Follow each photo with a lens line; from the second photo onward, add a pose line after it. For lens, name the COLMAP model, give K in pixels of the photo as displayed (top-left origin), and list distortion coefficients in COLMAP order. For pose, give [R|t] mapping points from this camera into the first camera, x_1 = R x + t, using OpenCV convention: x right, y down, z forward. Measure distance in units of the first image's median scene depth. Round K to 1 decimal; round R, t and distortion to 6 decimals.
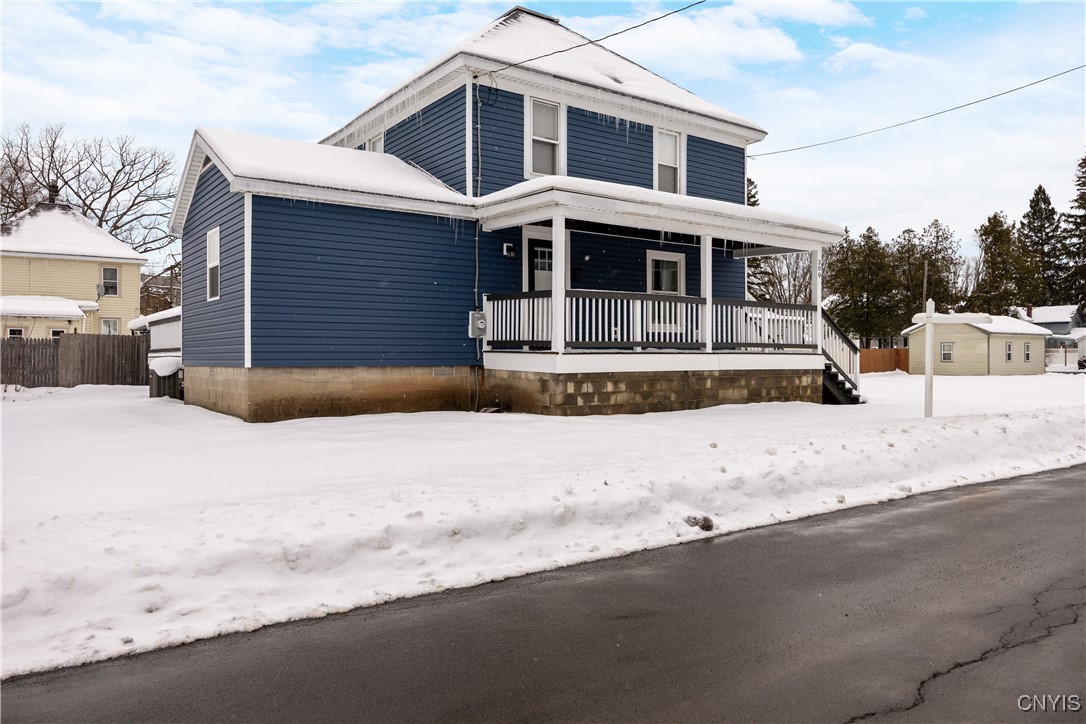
lens RADIAL K [[775.5, 0, 543.0], [0, 775.5, 362.0], [0, 0, 1]] dist [-0.000120, -0.000898]
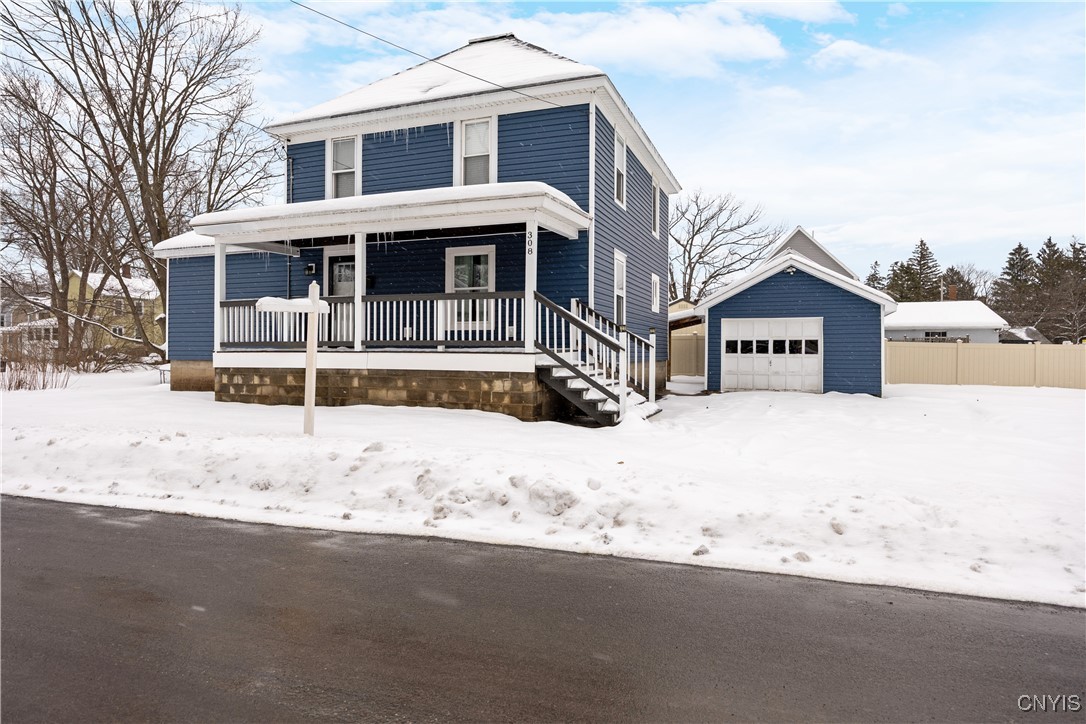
lens RADIAL K [[647.5, 0, 543.0], [0, 647.5, 362.0], [0, 0, 1]] dist [0.002083, 0.002091]
pose [[0.546247, 0.013859, -0.837509, 0.935961], [-0.011454, 0.999893, 0.009076, -0.007598], [0.837546, 0.004635, 0.546348, 0.672542]]
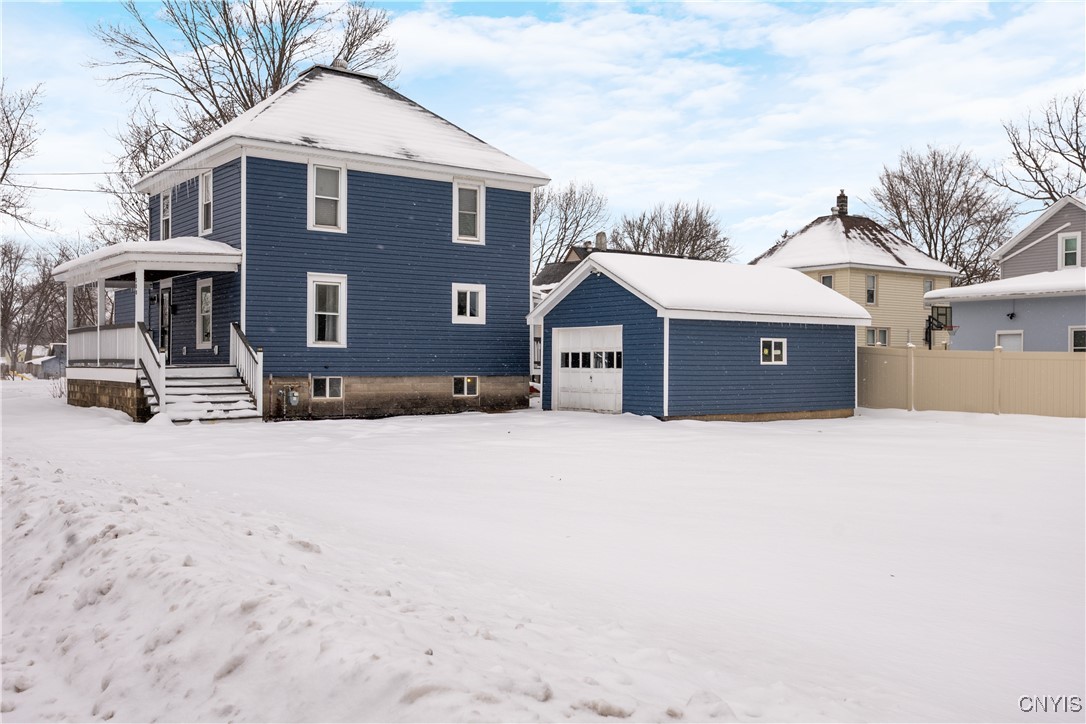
lens RADIAL K [[1014.6, 0, 543.0], [0, 1014.6, 362.0], [0, 0, 1]] dist [0.001595, -0.001764]
pose [[0.000962, 0.001280, -0.999999, 1.772814], [-0.010750, 0.999941, 0.001270, -0.027448], [0.999942, 0.010749, 0.000976, 1.596757]]
